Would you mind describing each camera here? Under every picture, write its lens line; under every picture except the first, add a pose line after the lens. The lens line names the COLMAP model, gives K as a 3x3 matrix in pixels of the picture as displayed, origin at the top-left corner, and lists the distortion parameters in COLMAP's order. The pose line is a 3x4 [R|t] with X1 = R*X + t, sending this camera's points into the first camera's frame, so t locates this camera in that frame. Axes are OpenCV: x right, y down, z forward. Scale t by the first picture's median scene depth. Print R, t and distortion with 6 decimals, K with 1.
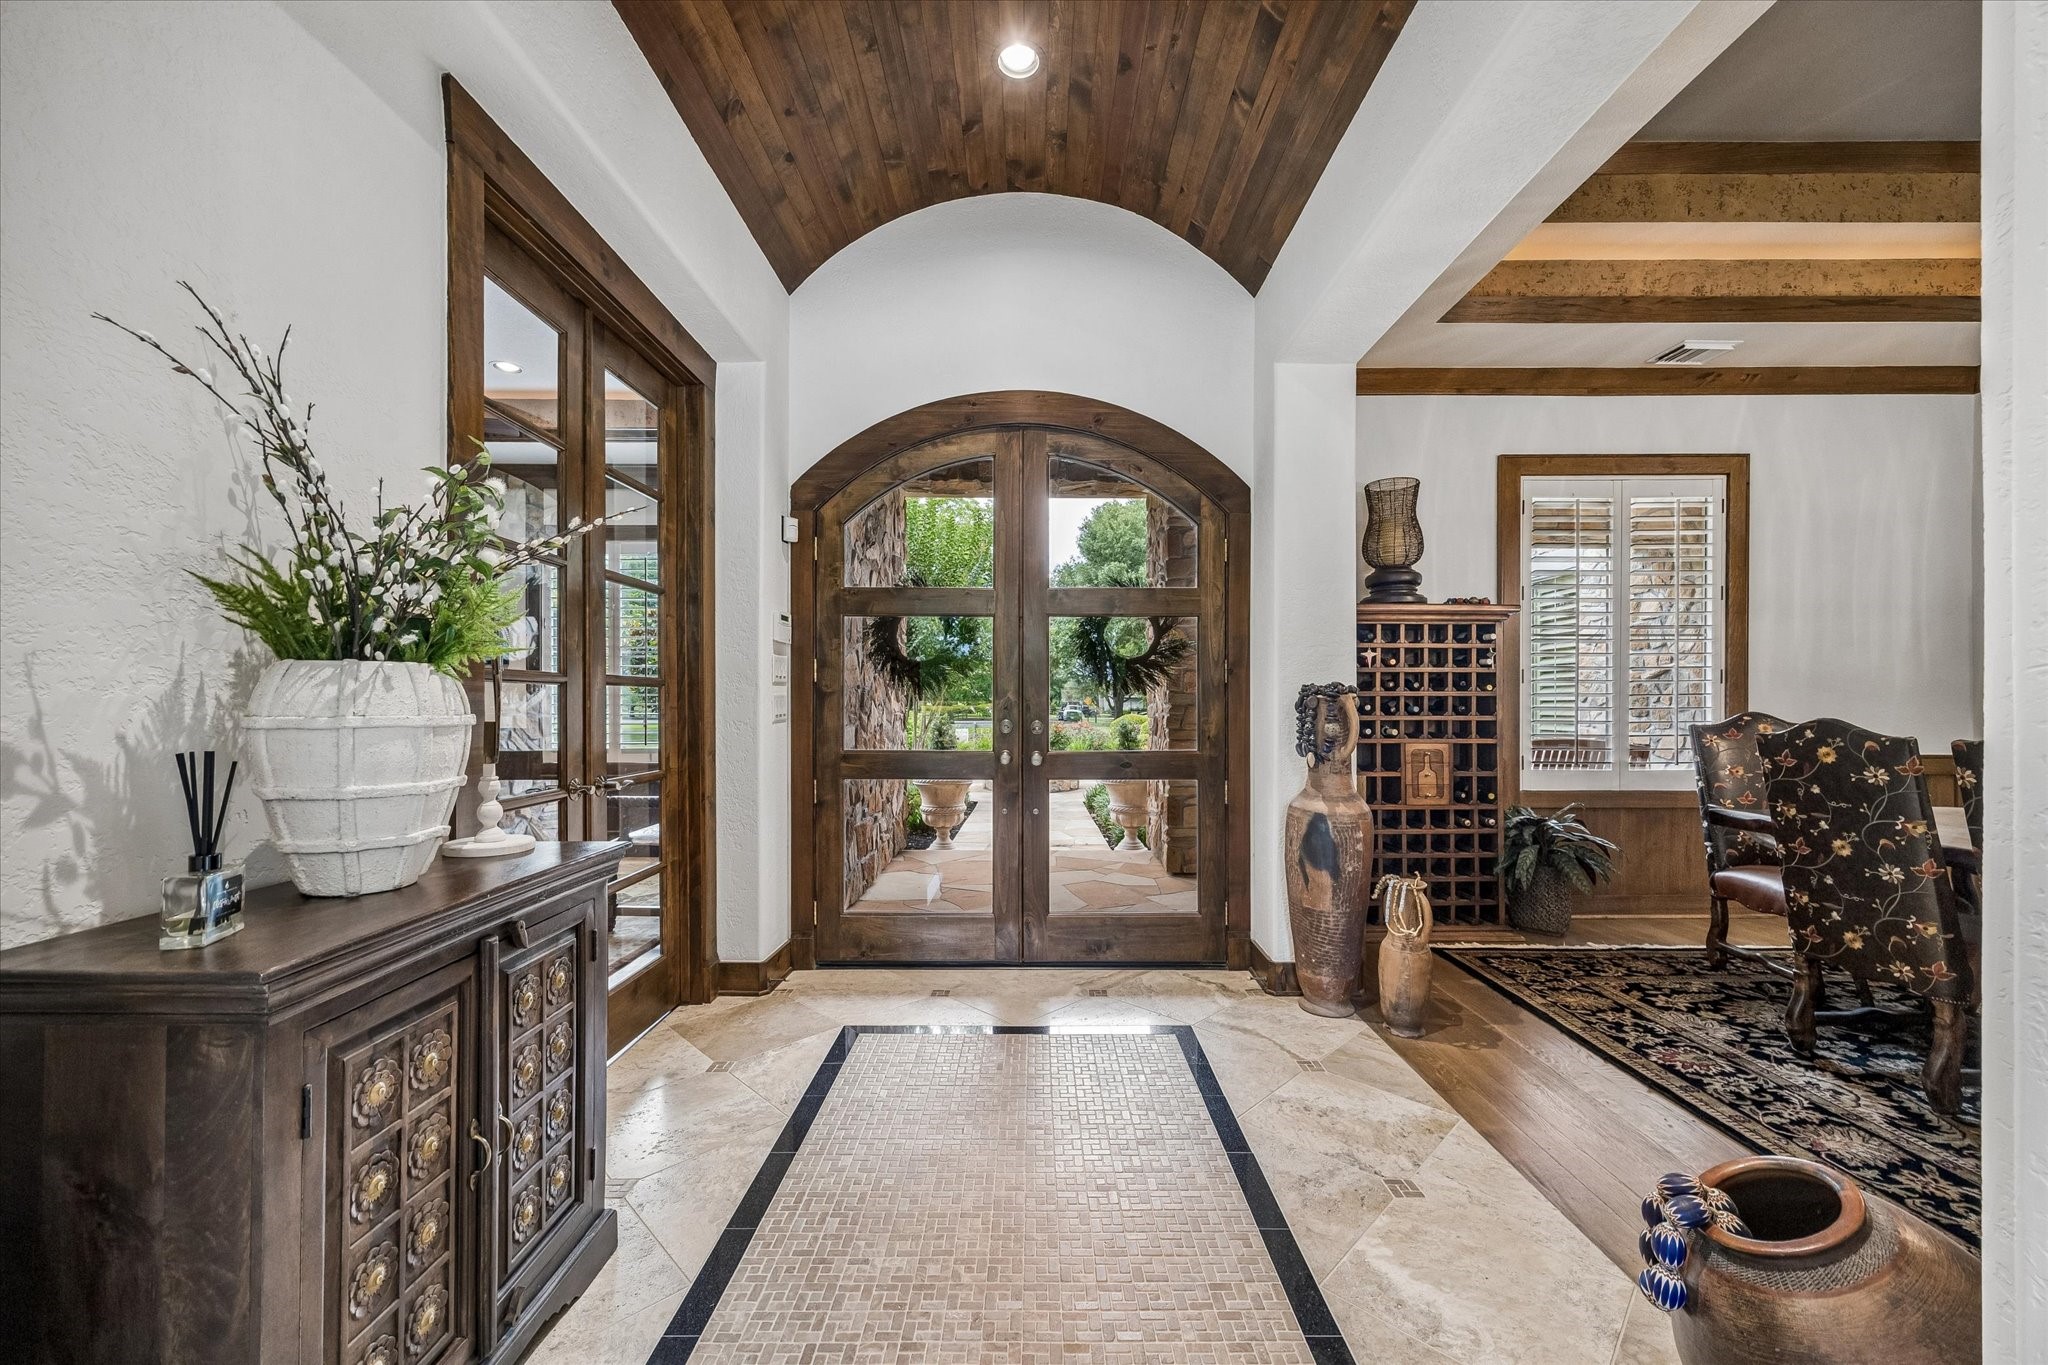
lens RADIAL K [[780.0, 0, 1029.9], [0, 780.0, 695.9], [0, 0, 1]] dist [-0.003621, -0.000607]
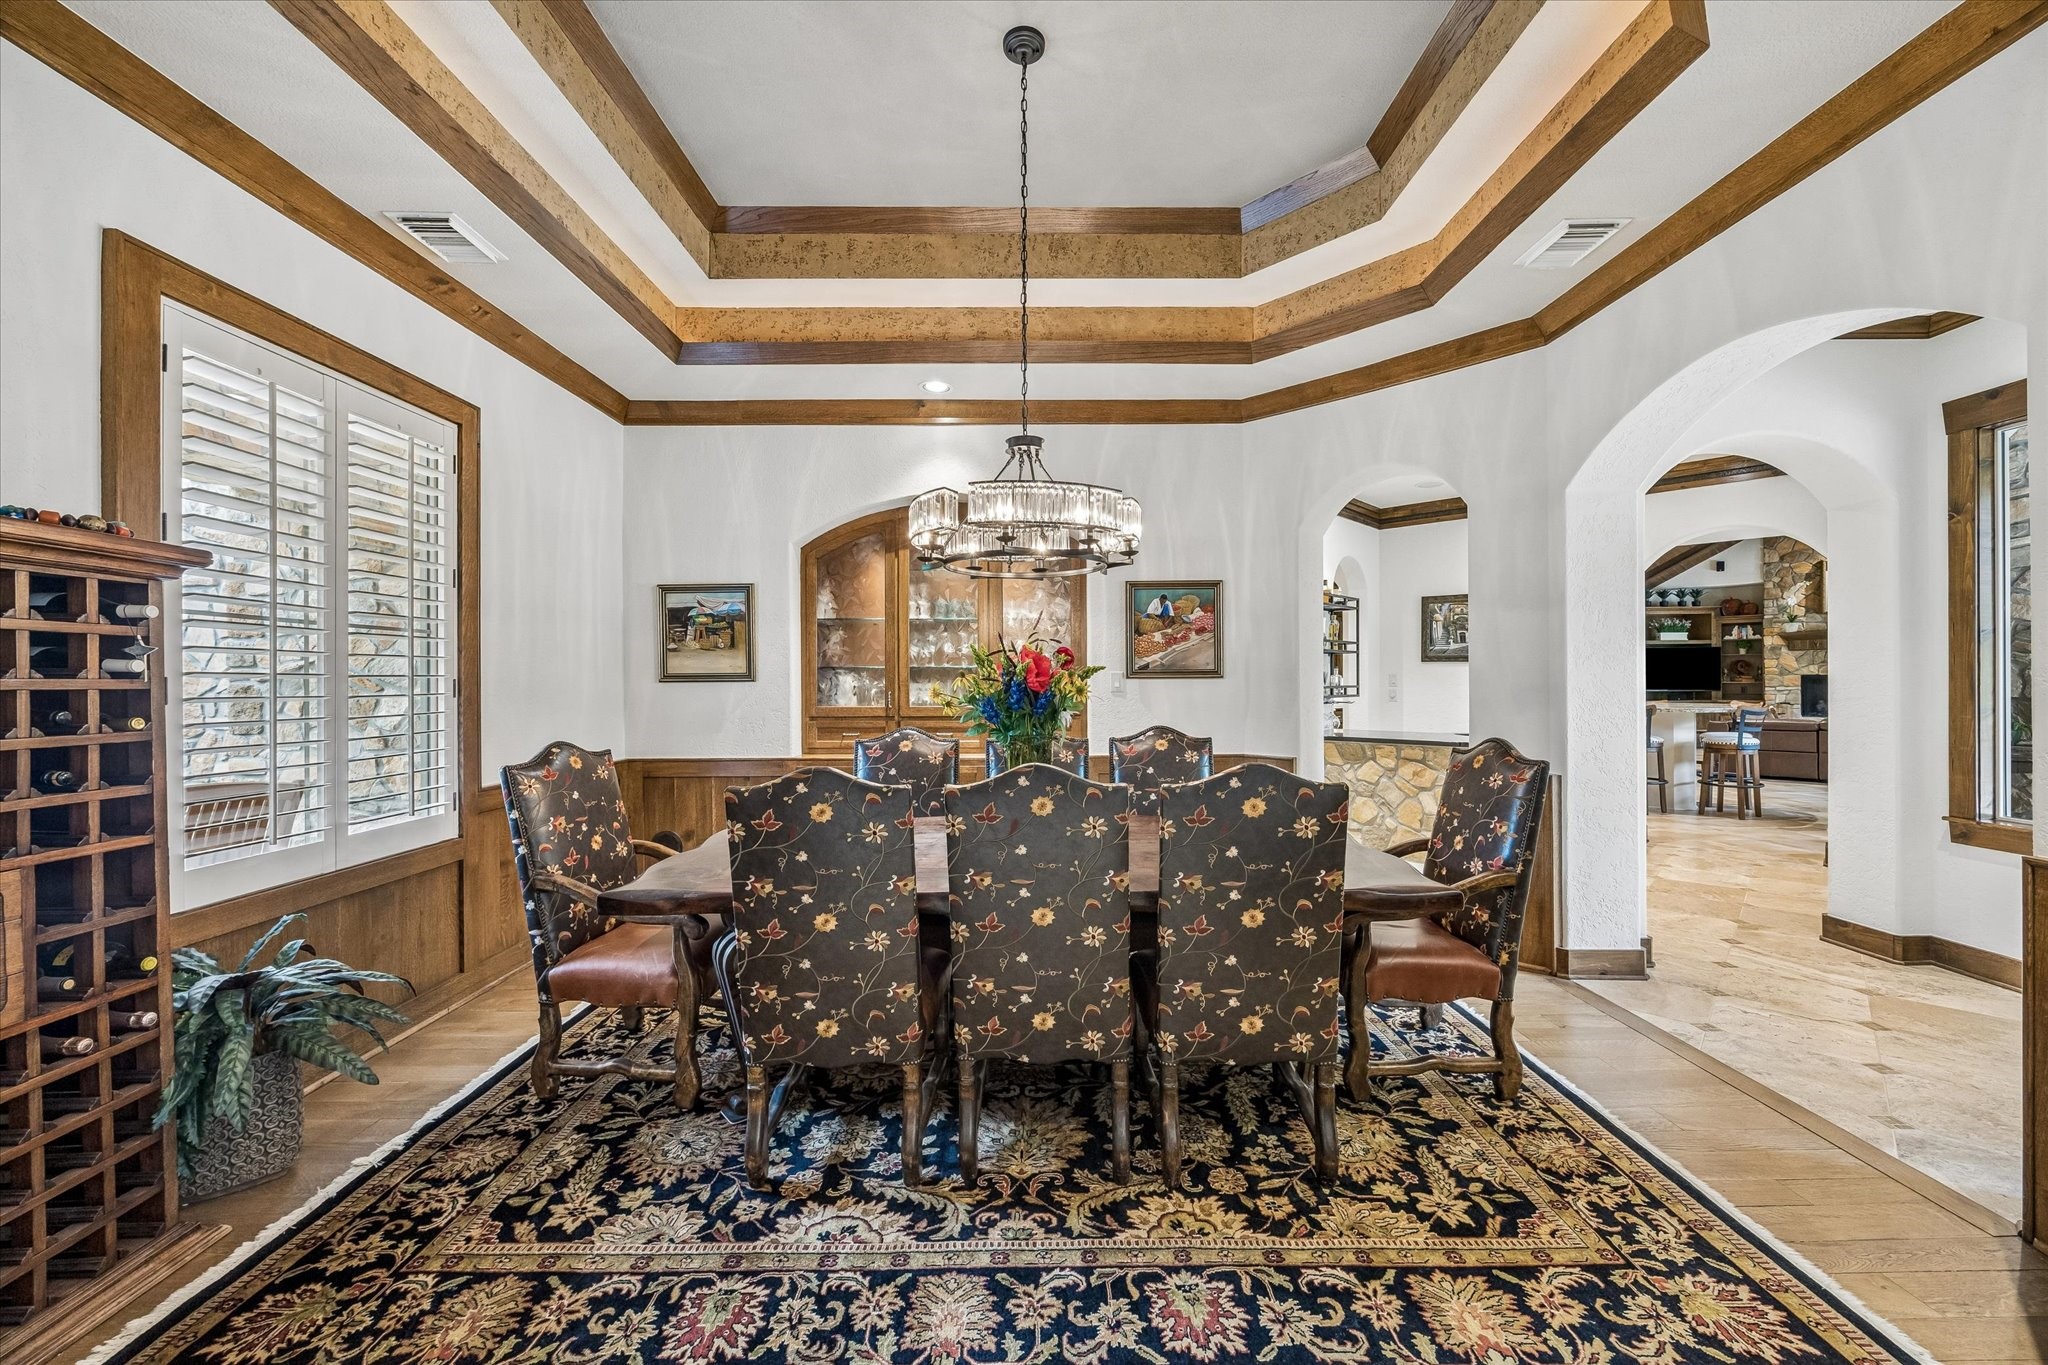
lens RADIAL K [[780.0, 0, 1032.4], [0, 780.0, 685.0], [0, 0, 1]] dist [-0.003621, -0.000607]
pose [[-0.009473, -0.004348, 0.999946, 0.178219], [-0.003884, 0.999983, 0.004311, -0.048698], [-0.999948, -0.003843, -0.009490, 0.638578]]
